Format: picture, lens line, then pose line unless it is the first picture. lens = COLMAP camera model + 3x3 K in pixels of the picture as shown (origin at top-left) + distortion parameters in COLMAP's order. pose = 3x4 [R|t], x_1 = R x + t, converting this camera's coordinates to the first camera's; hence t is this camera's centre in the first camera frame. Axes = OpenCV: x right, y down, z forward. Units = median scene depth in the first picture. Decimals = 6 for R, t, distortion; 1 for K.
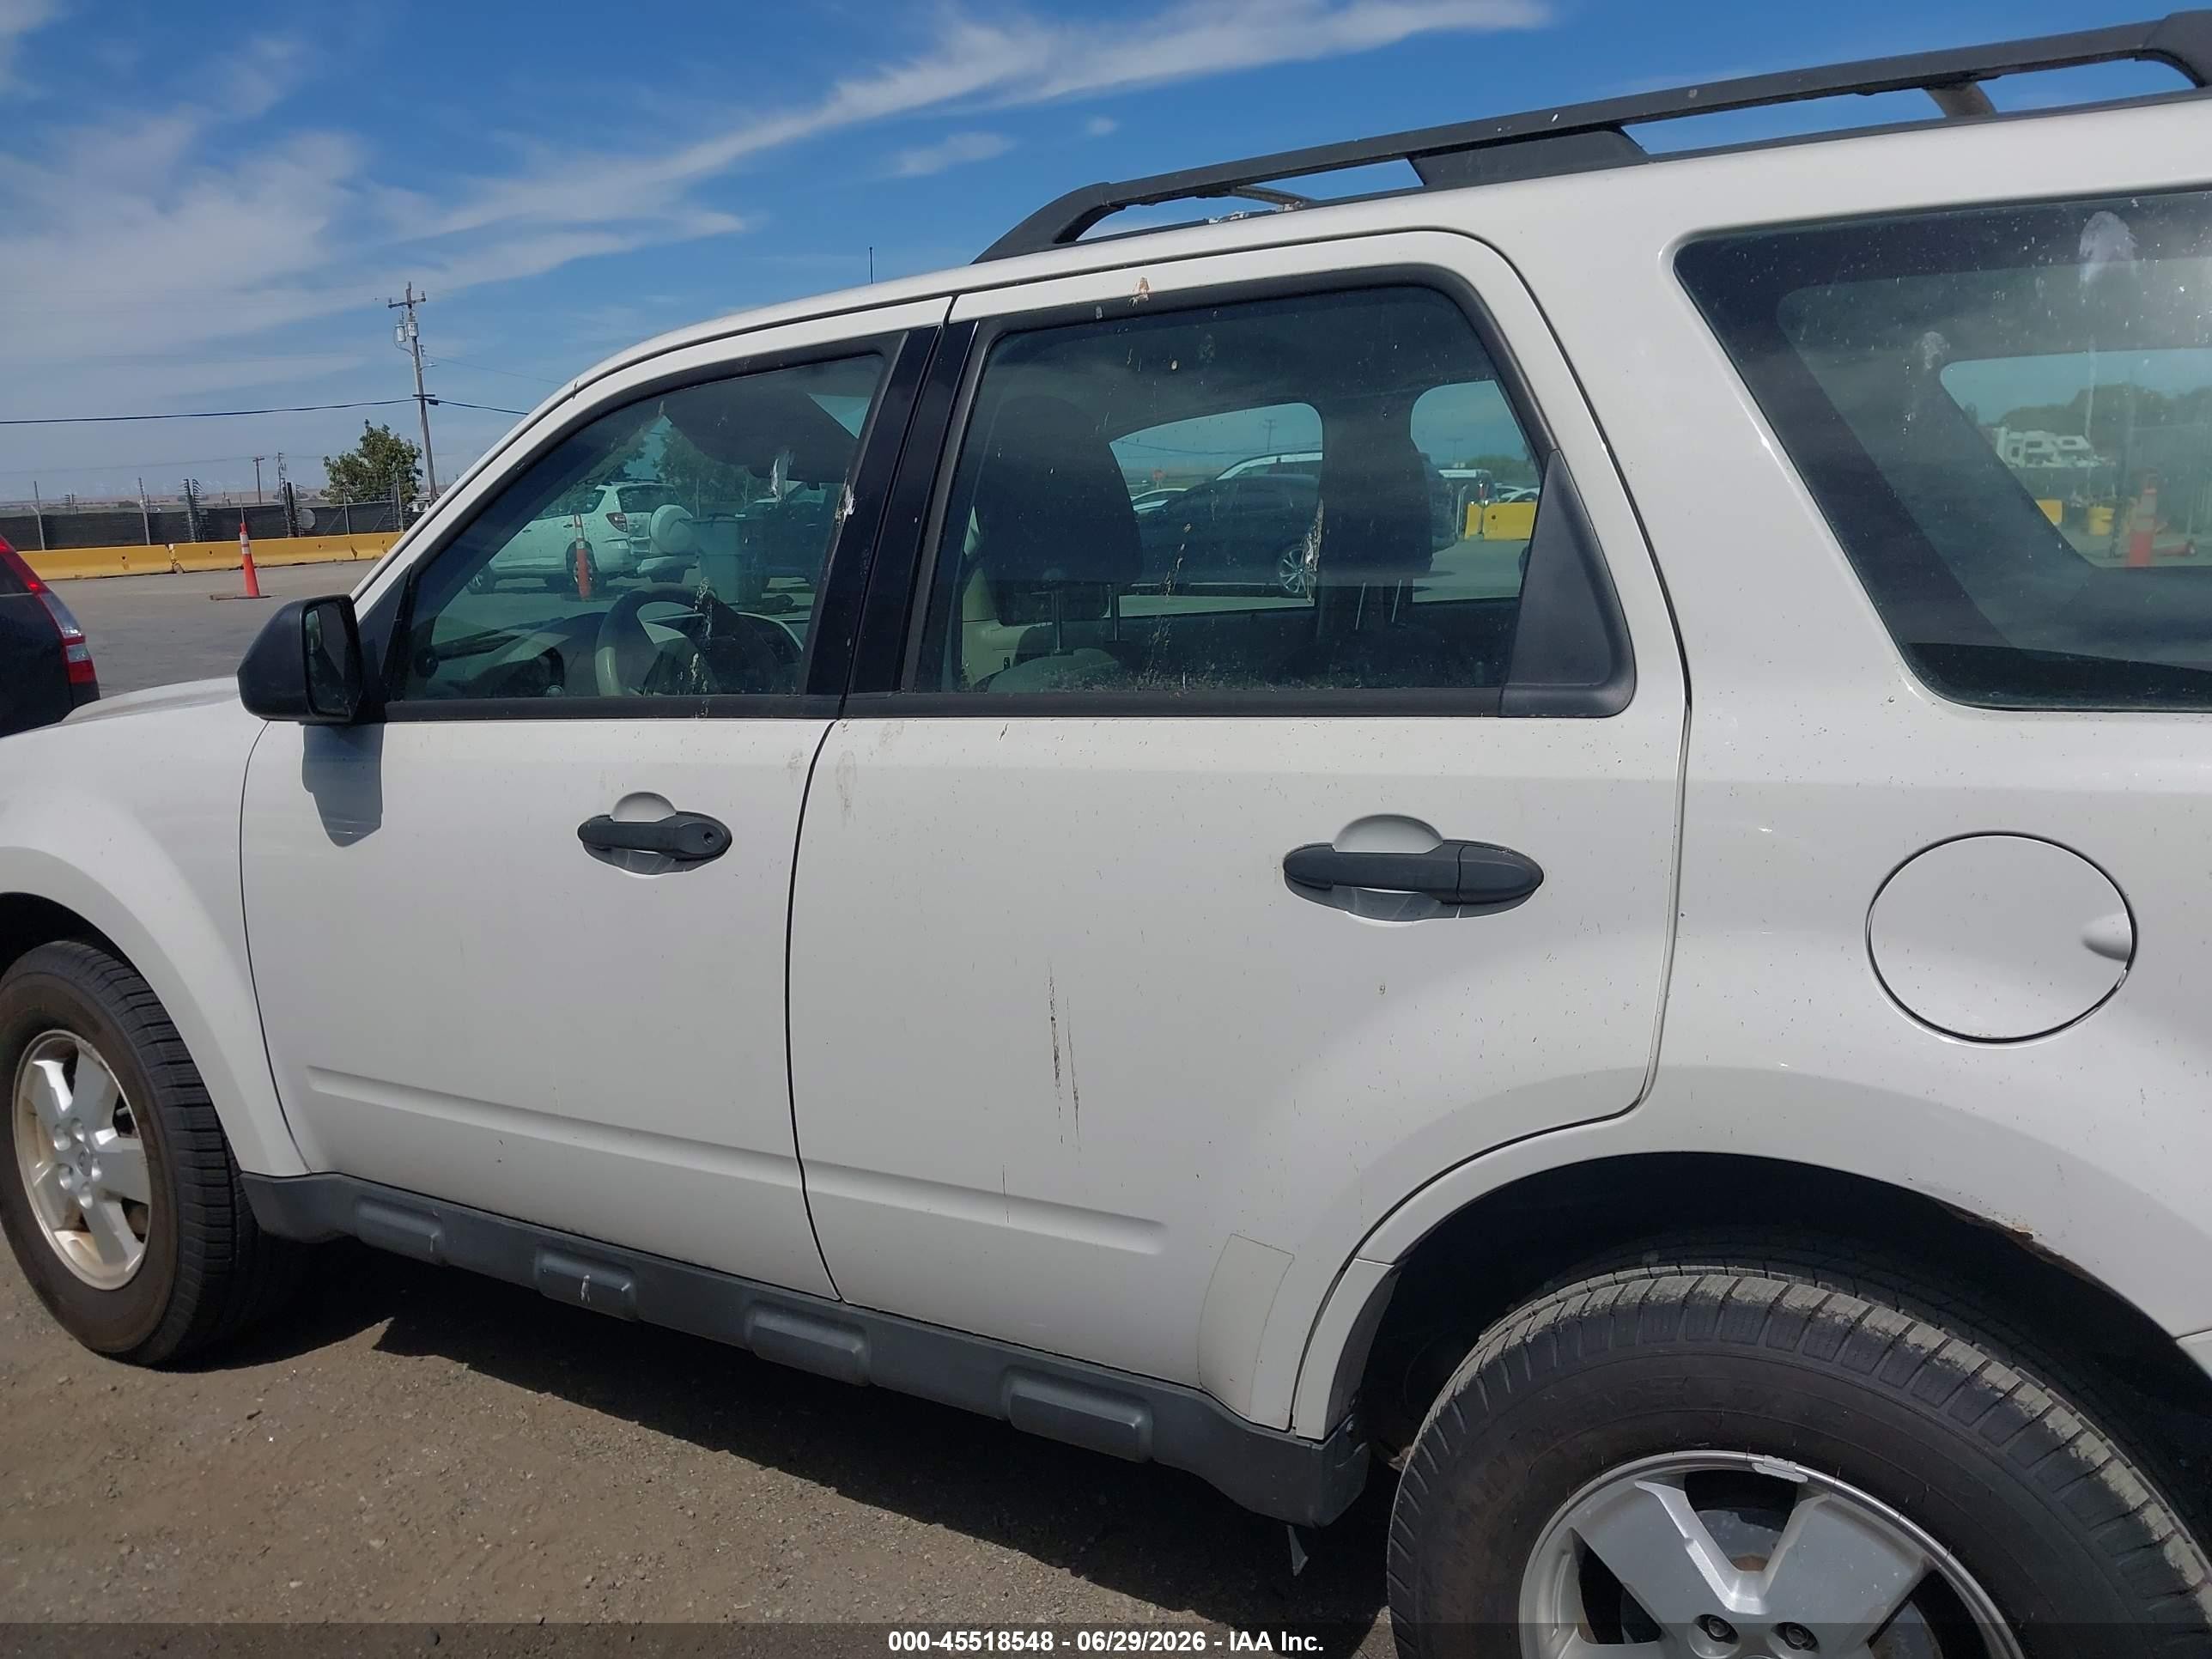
lens RADIAL K [[1761.8, 0, 1106.0], [0, 1761.8, 829.5], [0, 0, 1]] dist [0.003271, 0.000538]
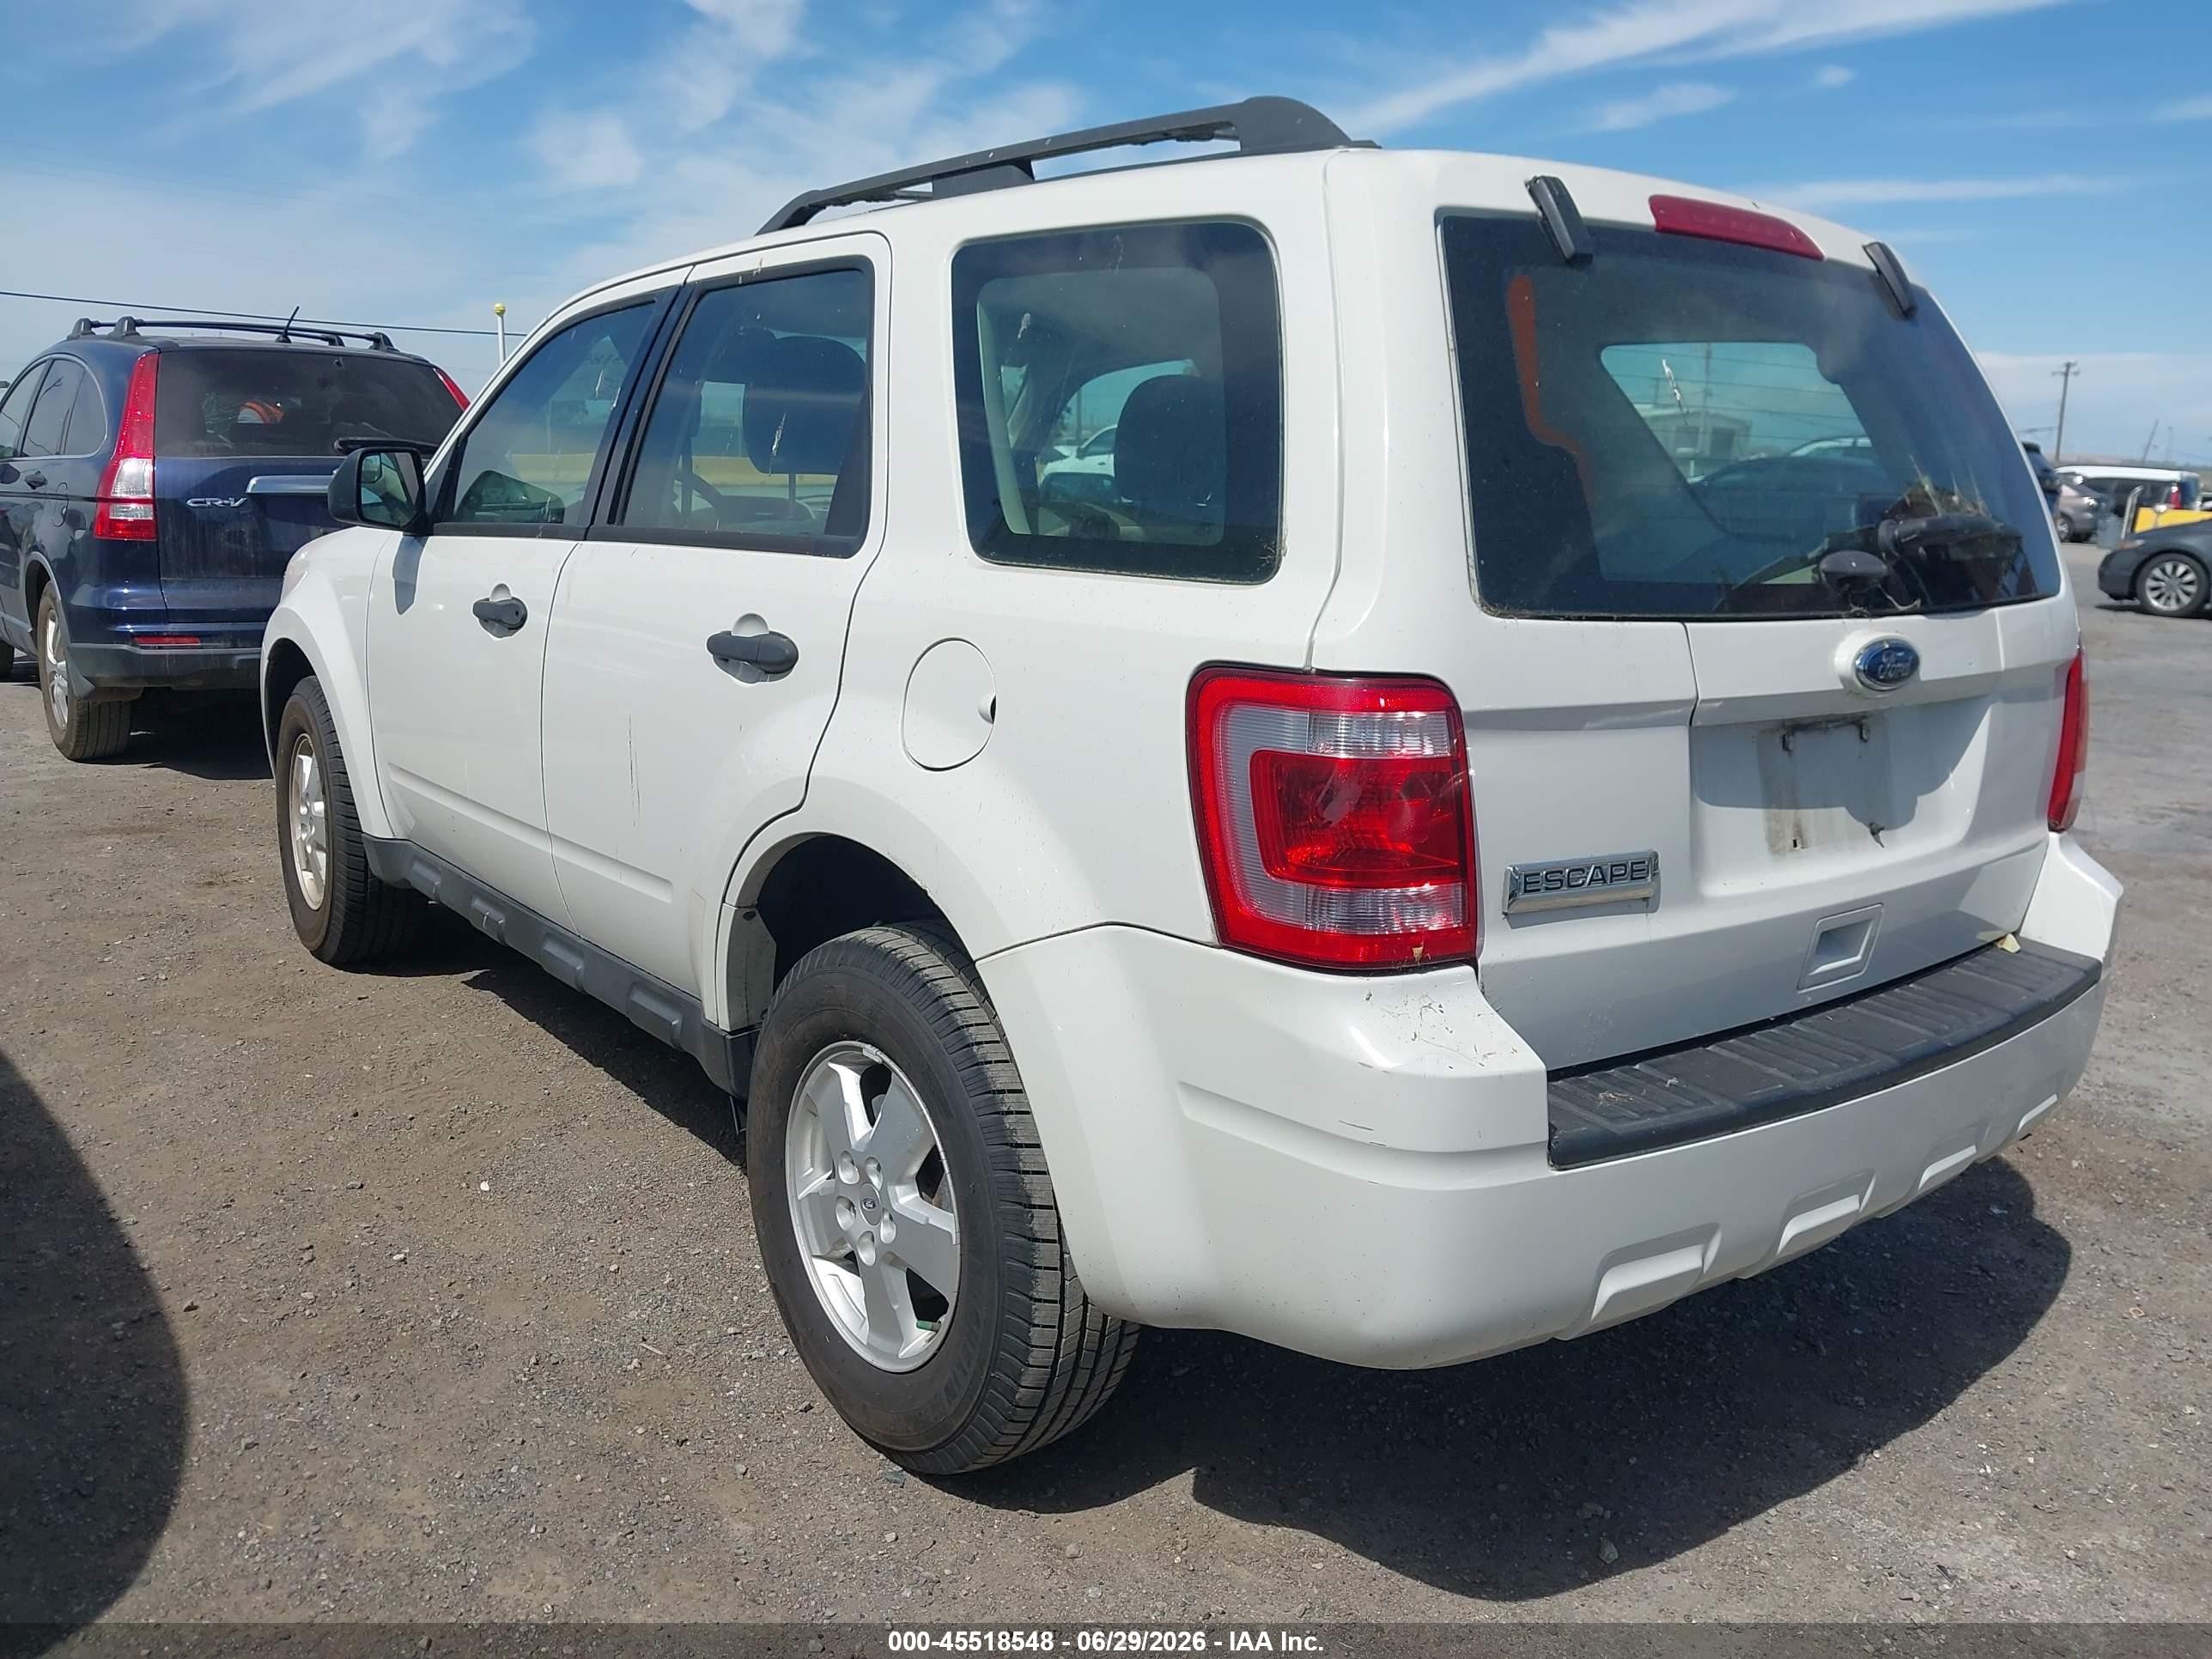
lens RADIAL K [[1739.1, 0, 1106.0], [0, 1739.1, 829.5], [0, 0, 1]] dist [-0.009289, -0.004672]
pose [[0.939907, 0.134769, -0.313706, 0.761323], [-0.126006, 0.990861, 0.048144, 0.052450], [0.317327, -0.005722, 0.948299, -0.274721]]
